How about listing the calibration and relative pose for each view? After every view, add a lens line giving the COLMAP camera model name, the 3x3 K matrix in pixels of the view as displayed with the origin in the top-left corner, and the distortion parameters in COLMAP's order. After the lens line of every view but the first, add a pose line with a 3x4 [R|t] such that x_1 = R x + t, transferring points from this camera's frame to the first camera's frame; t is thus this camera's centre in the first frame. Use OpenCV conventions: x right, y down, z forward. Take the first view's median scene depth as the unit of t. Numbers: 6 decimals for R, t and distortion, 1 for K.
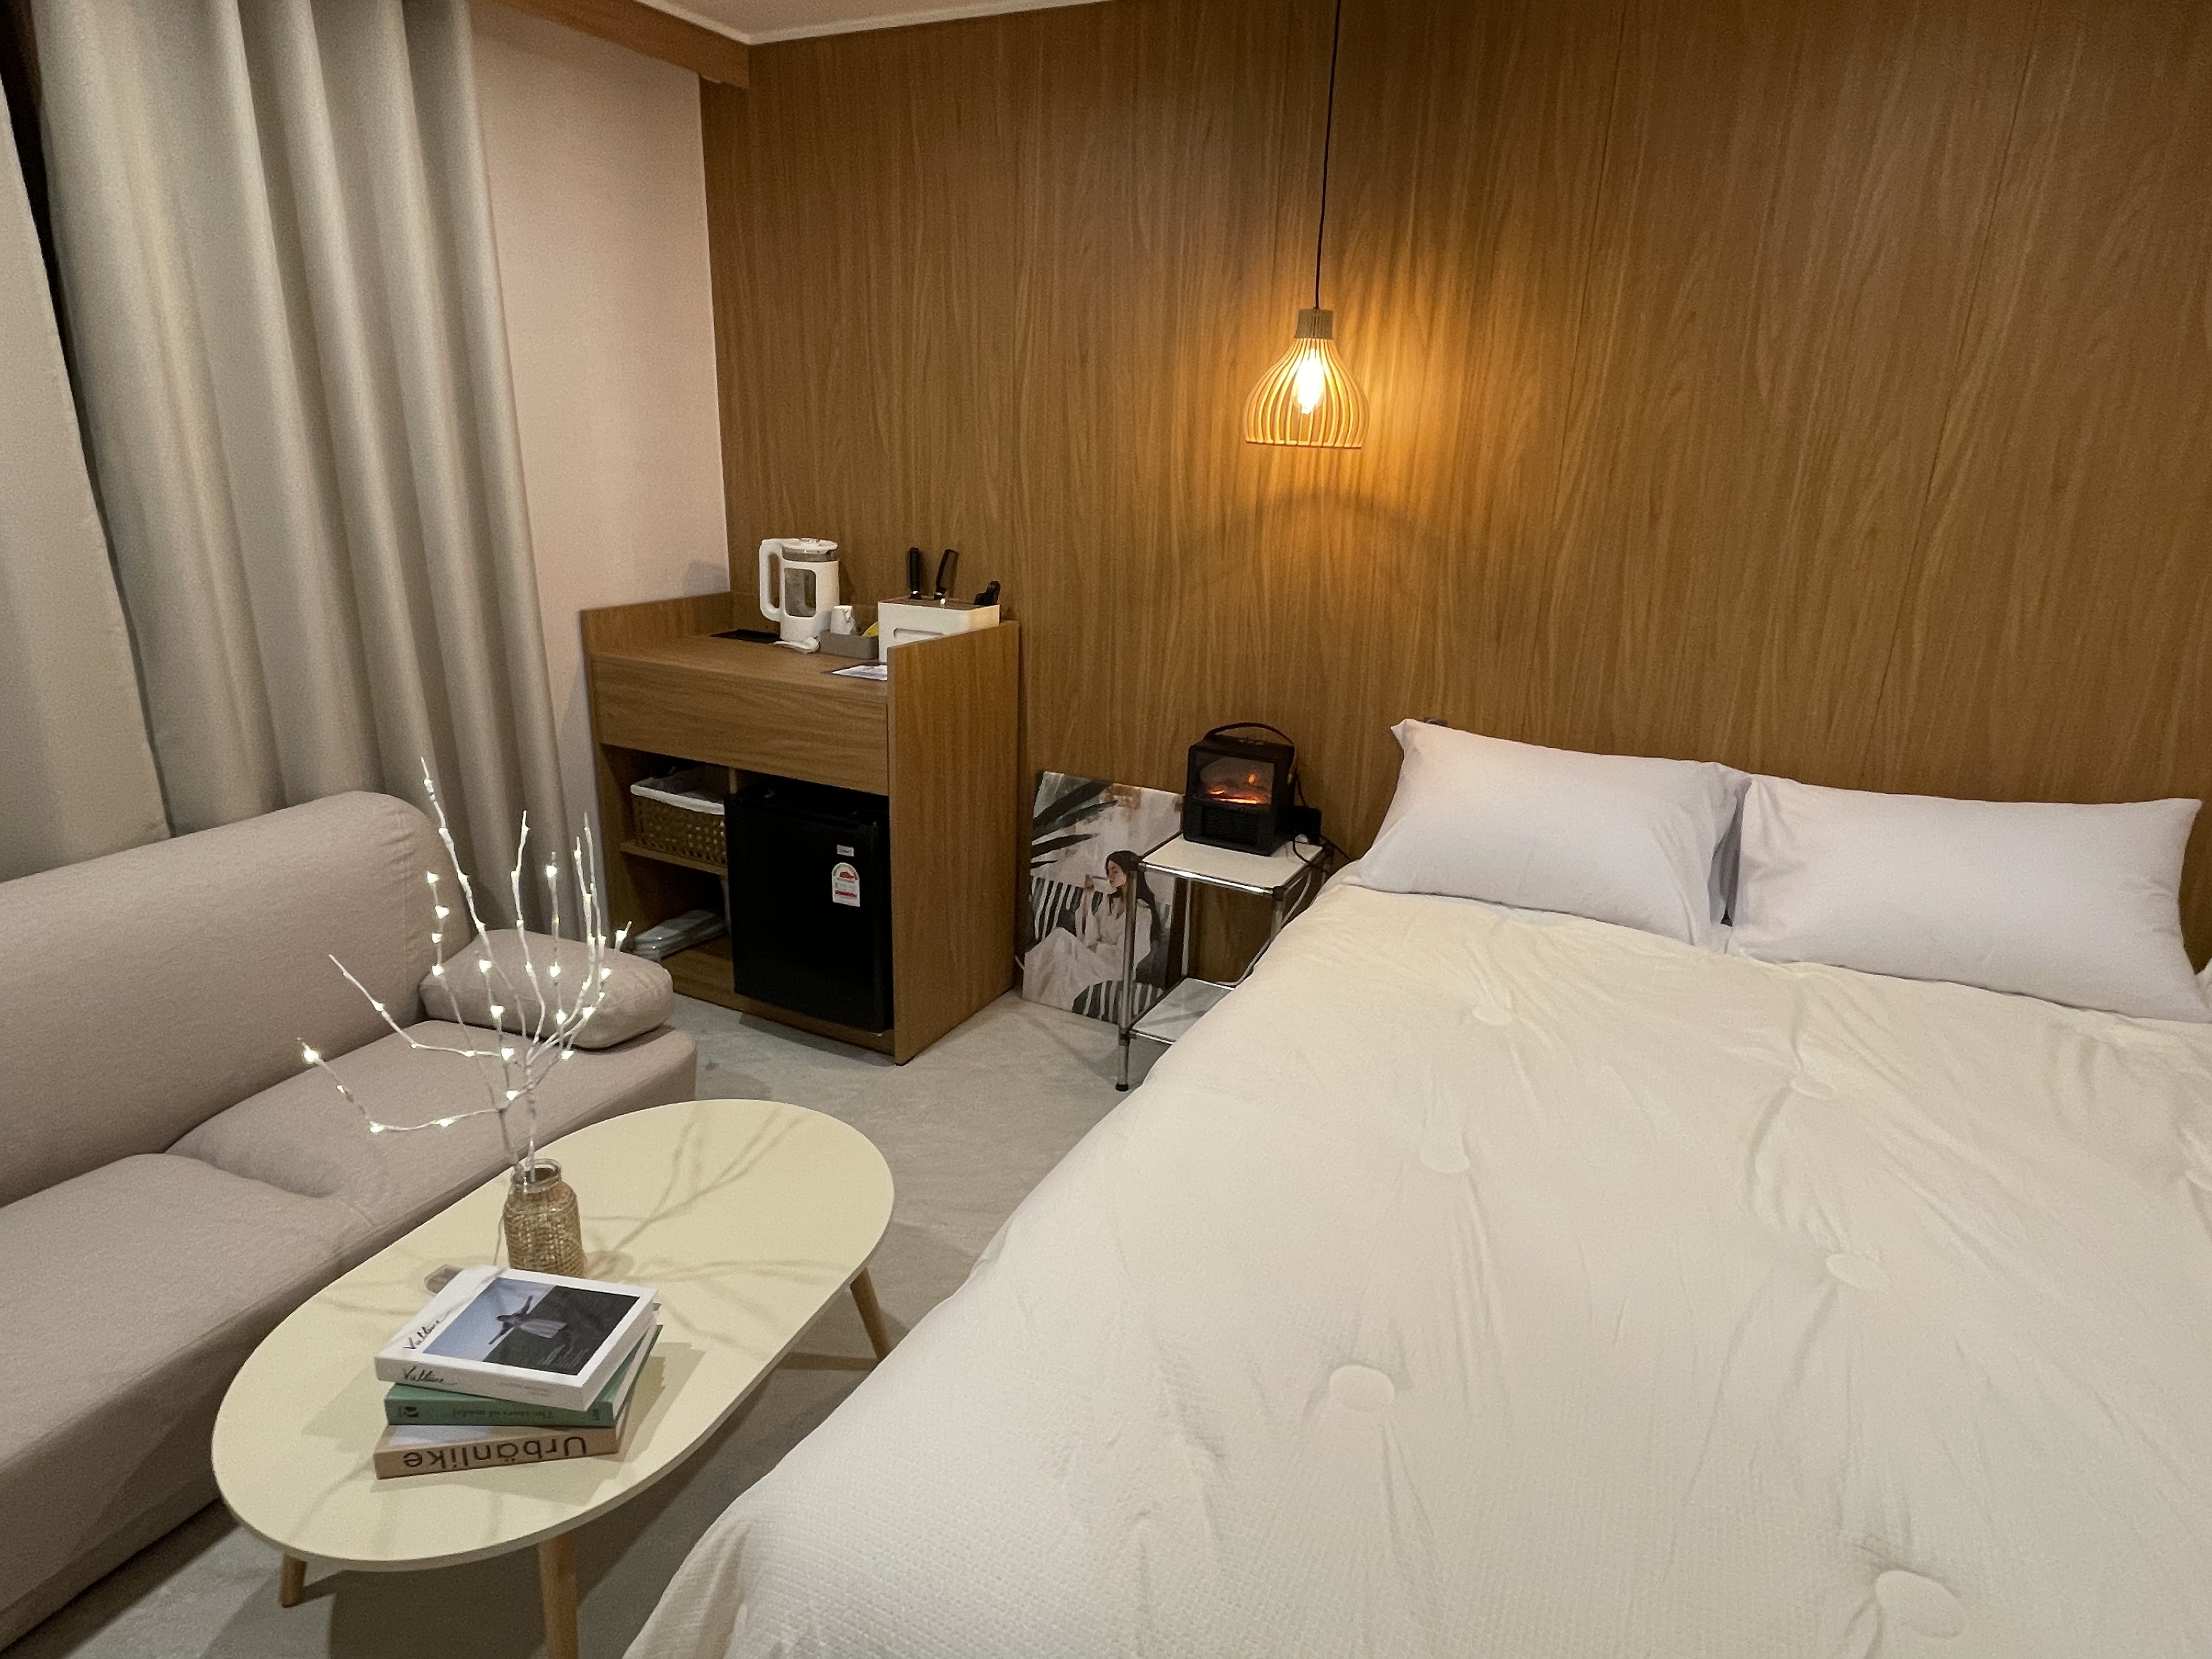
lens RADIAL K [[1219.2, 0, 1106.0], [0, 1219.2, 829.5], [0, 0, 1]] dist [-0.006085, 0.000655]
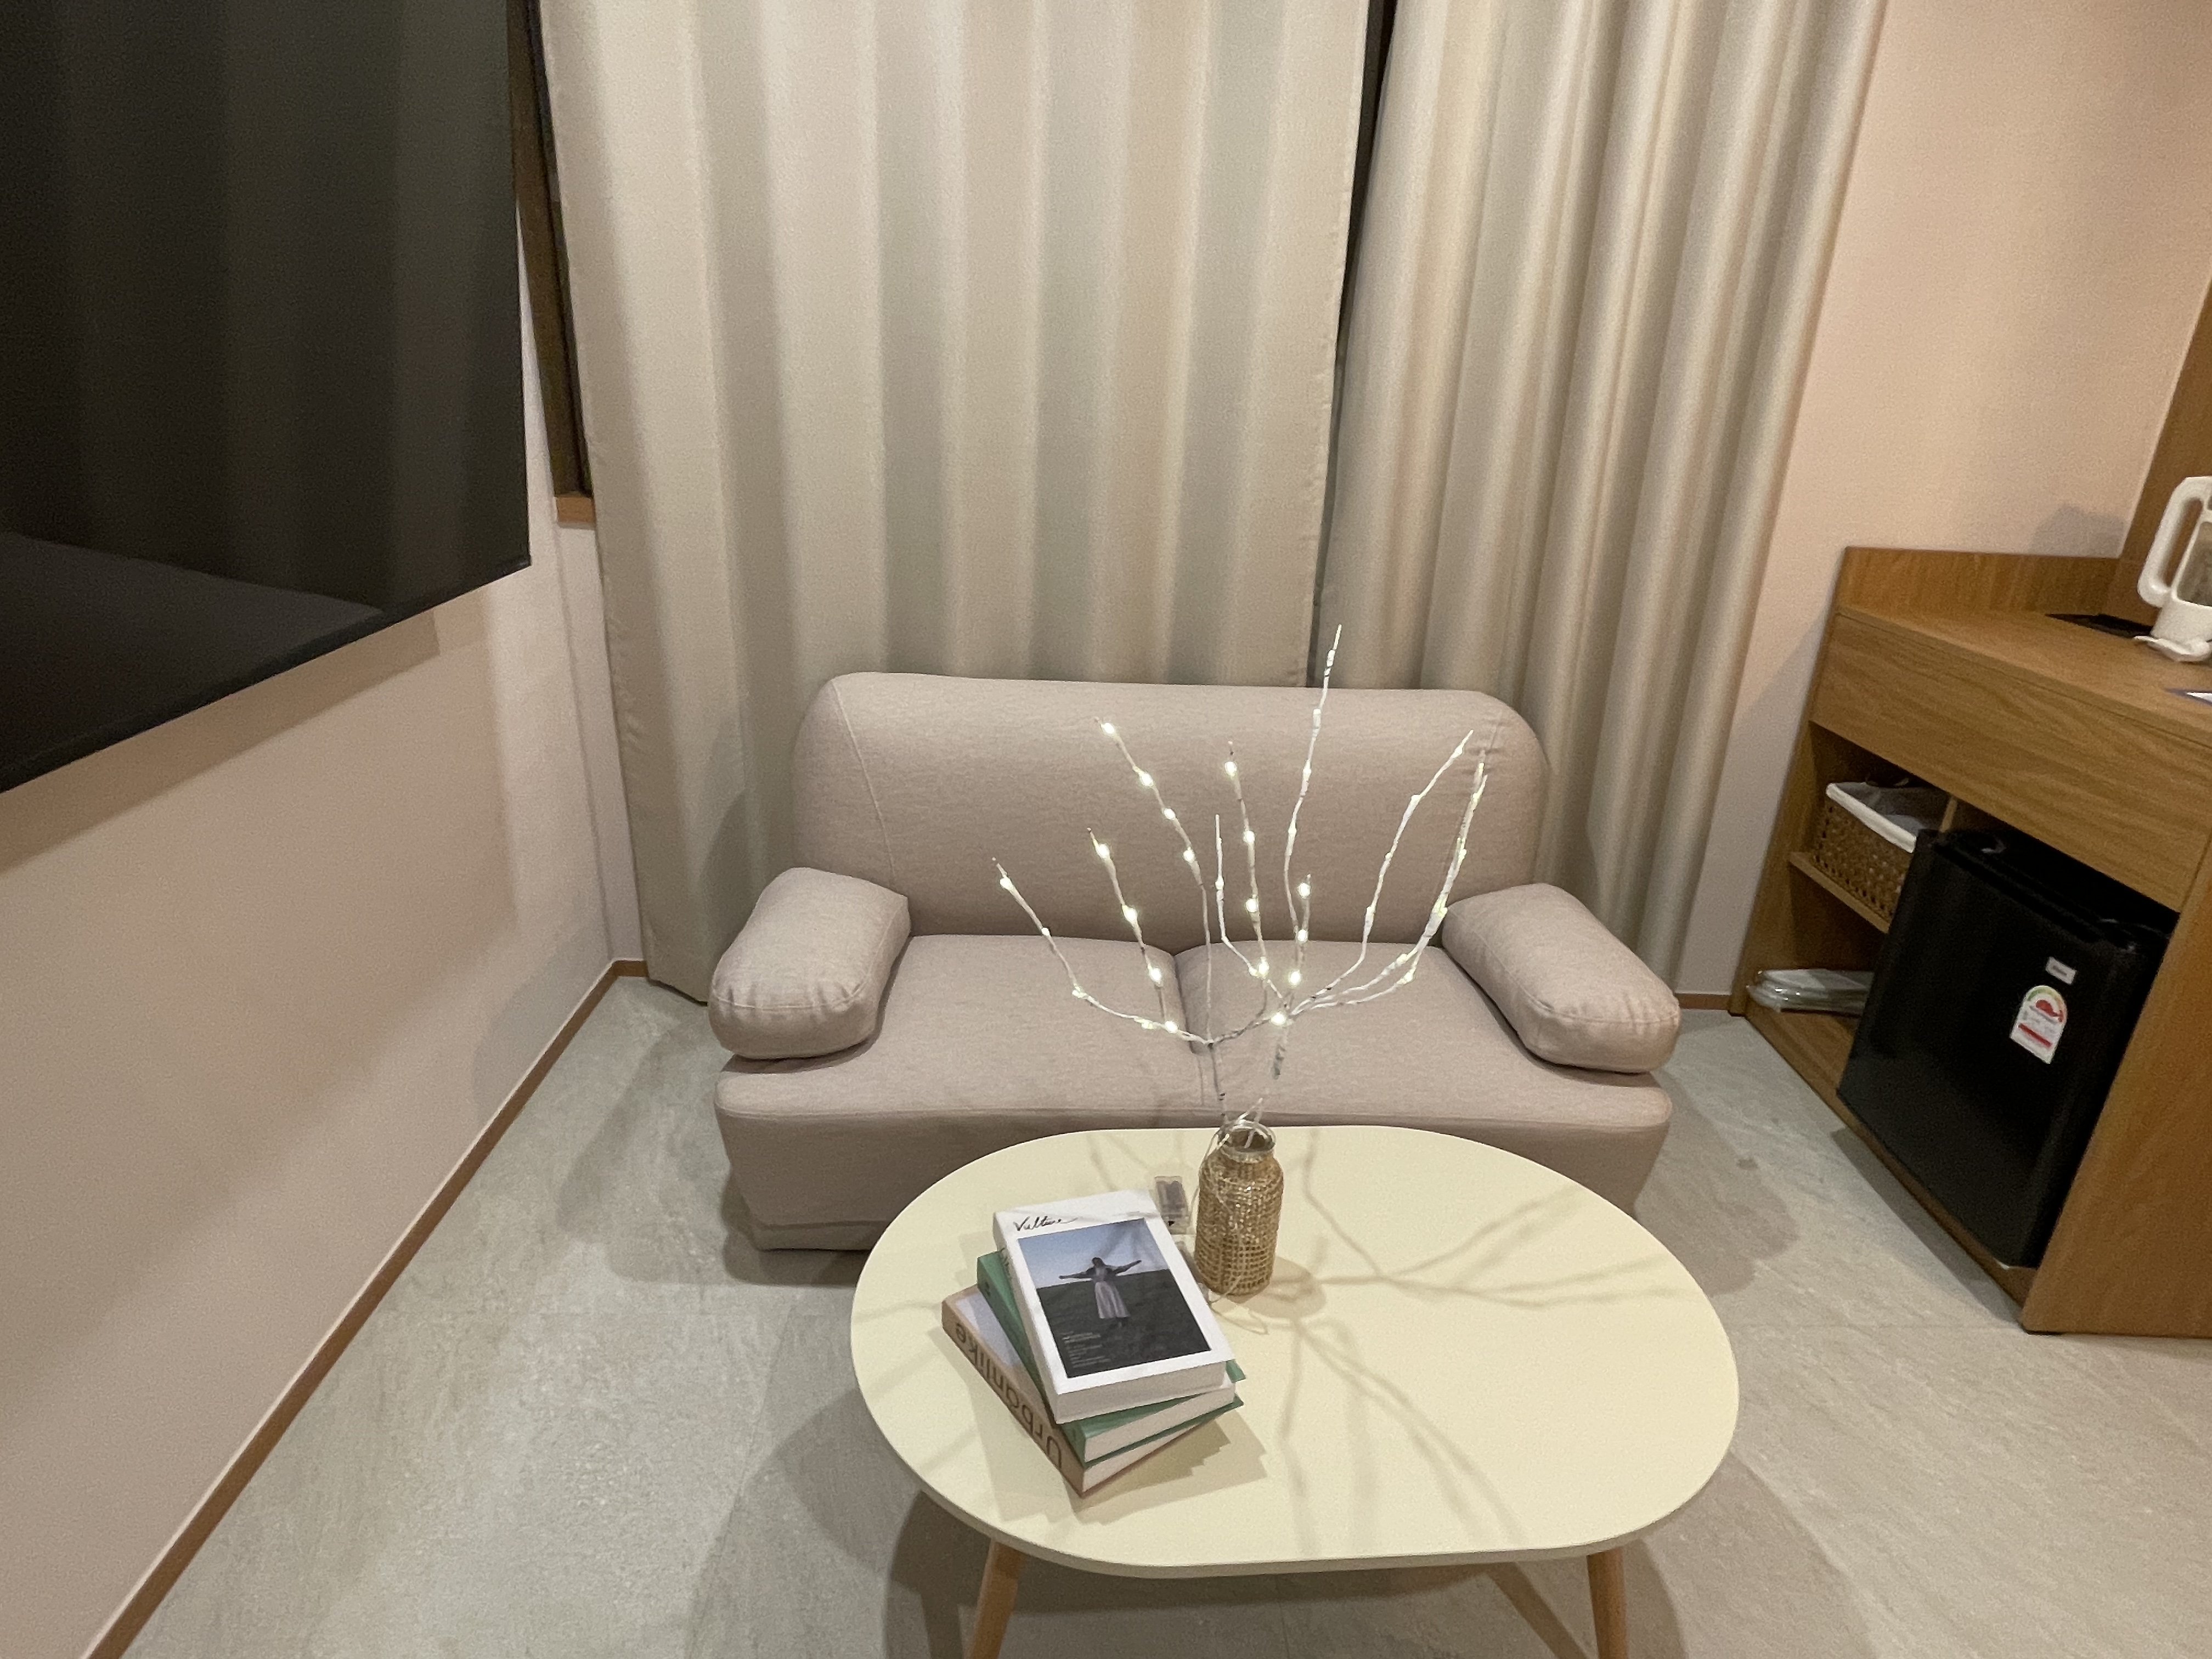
lens RADIAL K [[1219.2, 0, 1106.0], [0, 1219.2, 829.5], [0, 0, 1]] dist [-0.006085, 0.000655]
pose [[0.443214, 0.311878, -0.840413, 0.065786], [-0.297218, 0.935620, 0.190463, -0.022894], [0.845708, 0.165370, 0.507376, 0.272893]]
